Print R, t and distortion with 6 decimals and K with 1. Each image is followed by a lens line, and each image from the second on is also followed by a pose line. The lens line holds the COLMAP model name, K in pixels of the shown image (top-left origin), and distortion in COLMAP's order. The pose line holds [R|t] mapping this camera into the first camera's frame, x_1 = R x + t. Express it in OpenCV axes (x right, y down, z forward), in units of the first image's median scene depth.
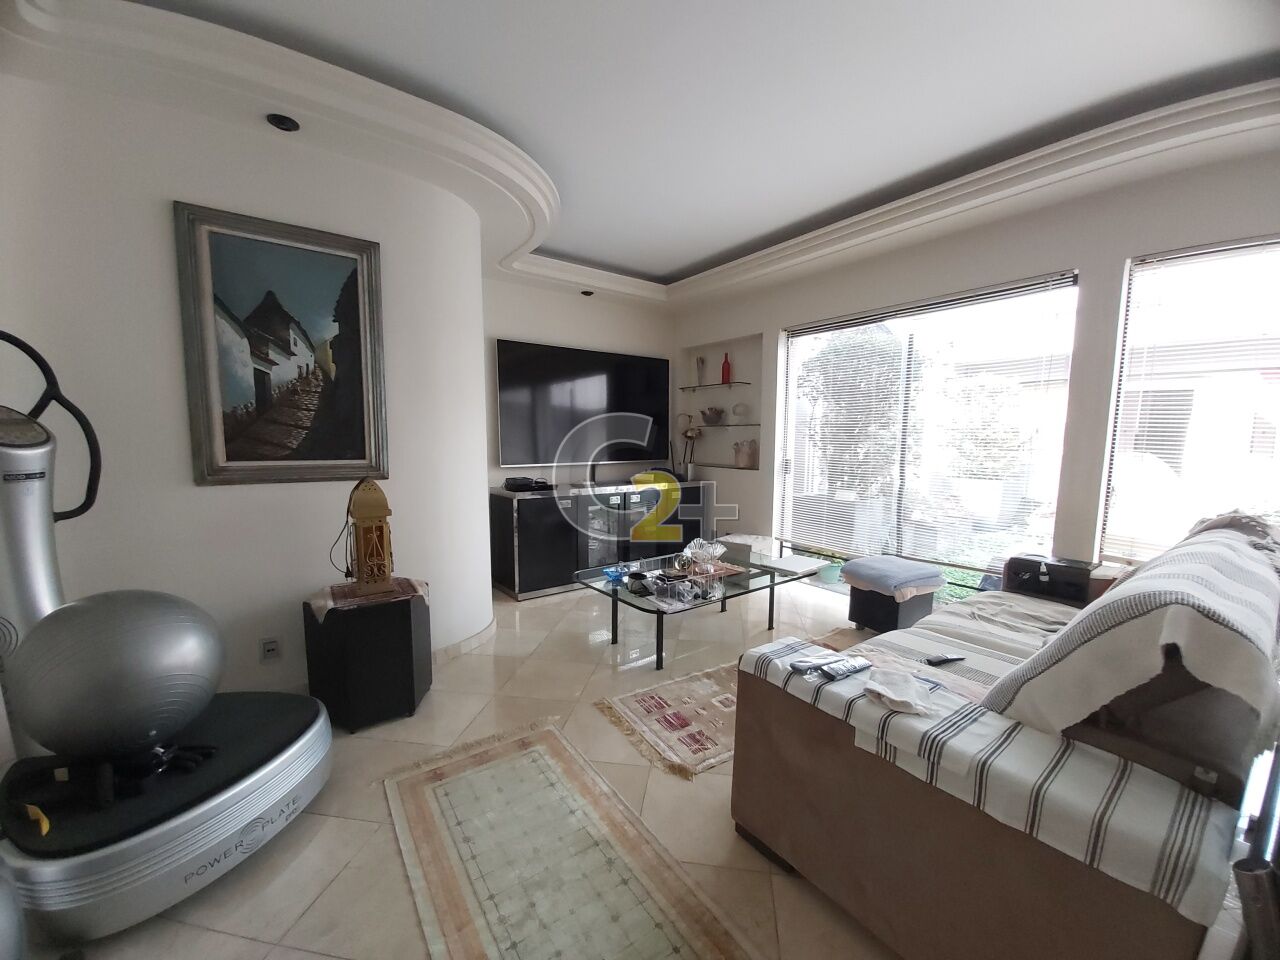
lens RADIAL K [[496.6, 0, 646.3], [0, 496.6, 492.4], [0, 0, 1]] dist [0.023279, -0.020097]
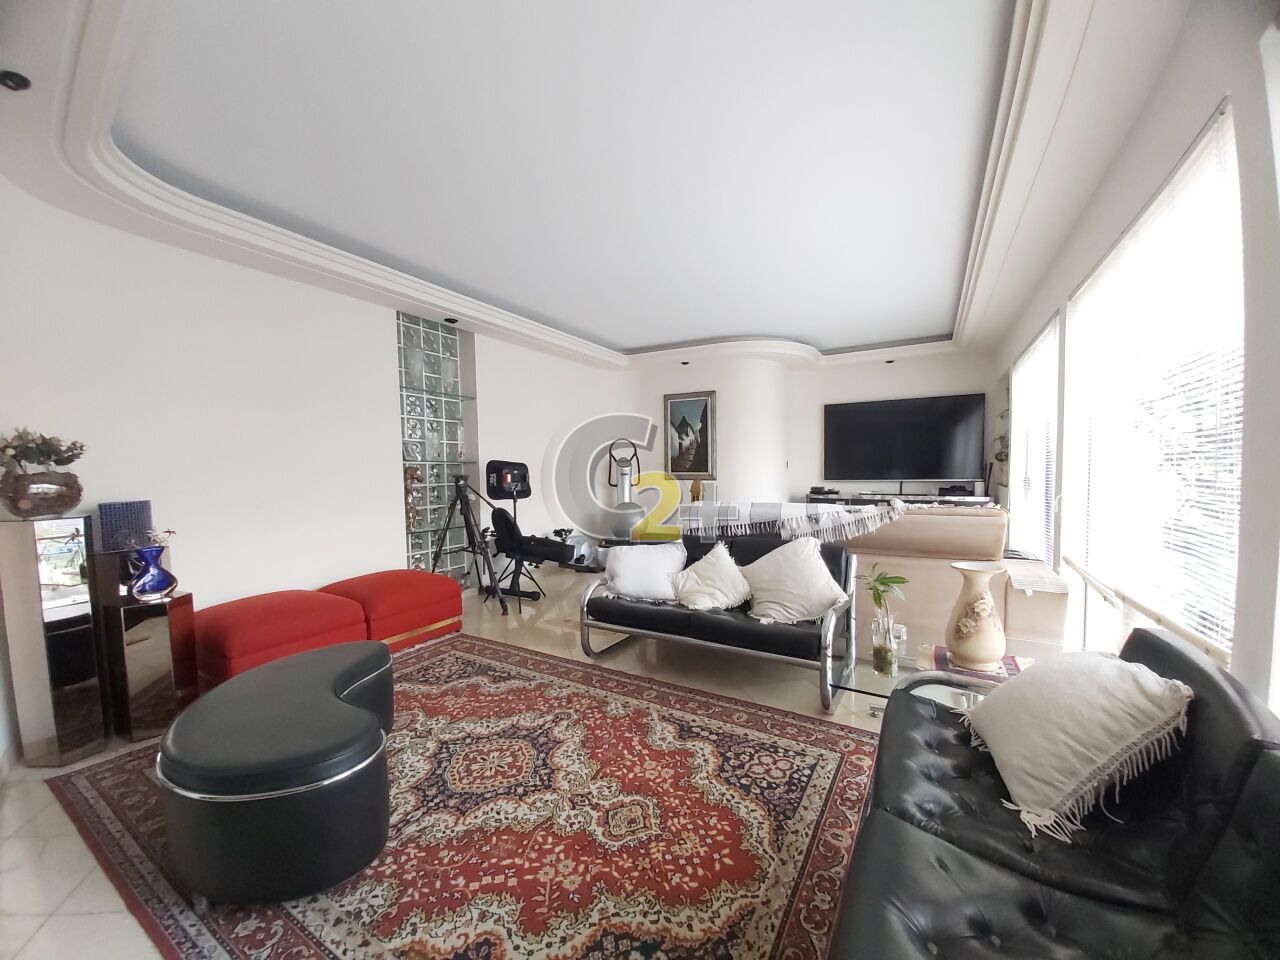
lens RADIAL K [[496.6, 0, 646.3], [0, 496.6, 492.4], [0, 0, 1]] dist [0.023279, -0.020097]
pose [[0.404440, 0.027572, -0.914149, 1.873733], [-0.089035, 0.995985, -0.009351, 0.100951], [0.910220, 0.085173, 0.405271, -0.375906]]
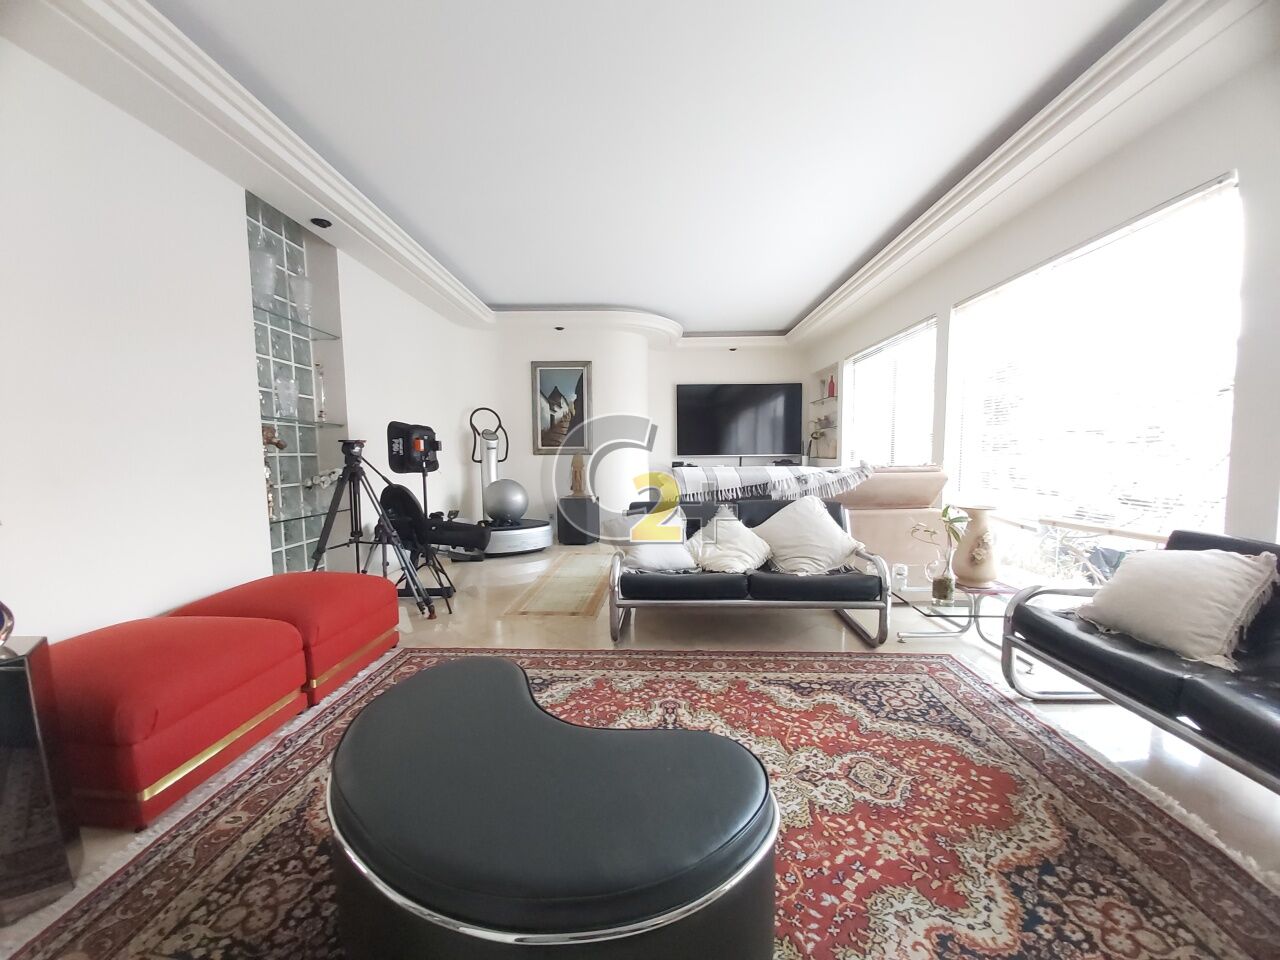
lens RADIAL K [[496.6, 0, 646.3], [0, 496.6, 492.4], [0, 0, 1]] dist [0.023279, -0.020097]
pose [[0.789225, 0.032287, -0.613255, 1.352883], [-0.053847, 0.998409, -0.016733, 0.207335], [0.611739, 0.046228, 0.789708, -0.850290]]
